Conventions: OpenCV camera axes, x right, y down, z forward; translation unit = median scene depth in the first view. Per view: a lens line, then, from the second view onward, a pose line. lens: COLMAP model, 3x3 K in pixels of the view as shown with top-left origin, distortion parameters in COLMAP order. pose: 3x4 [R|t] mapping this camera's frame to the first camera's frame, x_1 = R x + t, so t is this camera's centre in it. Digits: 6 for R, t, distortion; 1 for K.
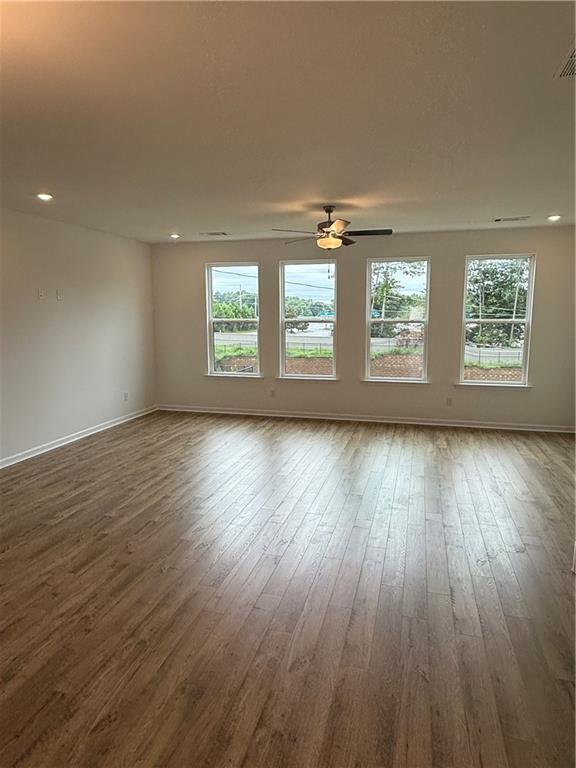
lens RADIAL K [[486.8, 0, 290.3], [0, 486.8, 383.8], [0, 0, 1]] dist [-0.003054, -0.000101]
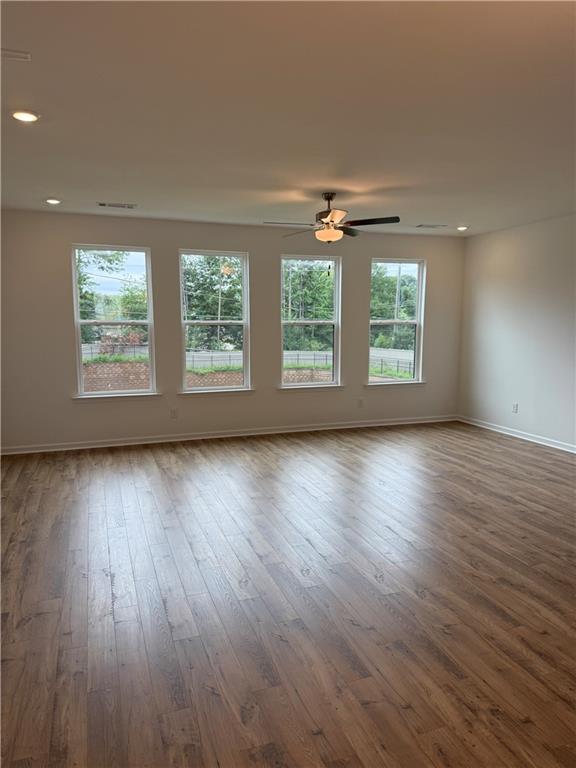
lens RADIAL K [[538.7, 0, 295.7], [0, 538.7, 382.8], [0, 0, 1]] dist [0.050135, -0.057178]
pose [[0.819776, -0.066407, 0.568821, -0.377027], [0.078014, 0.996944, 0.003957, -0.018315], [-0.567346, 0.041132, 0.822452, 0.154949]]
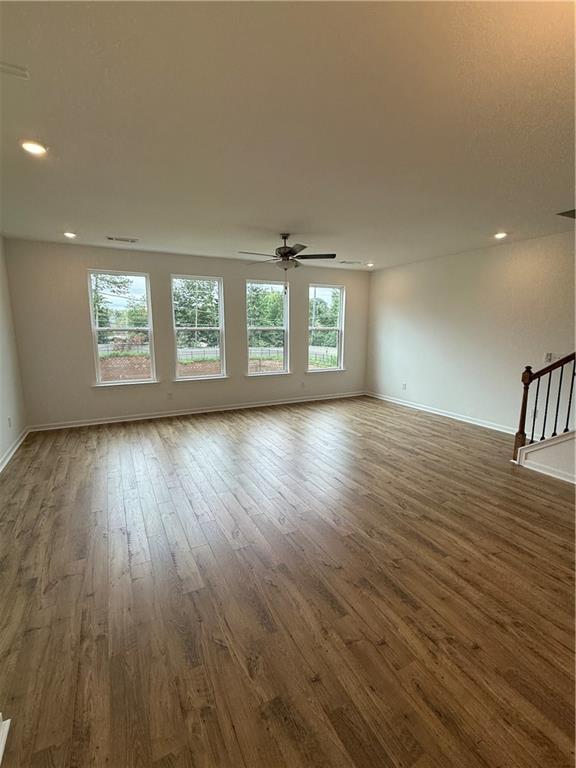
lens RADIAL K [[348.0, 0, 291.8], [0, 348.0, 381.9], [0, 0, 1]] dist [-0.003664, 0.002878]
pose [[0.741531, -0.104538, 0.662724, -0.353318], [0.090960, 0.994331, 0.055069, -0.029614], [-0.664724, 0.019446, 0.746836, 0.231328]]
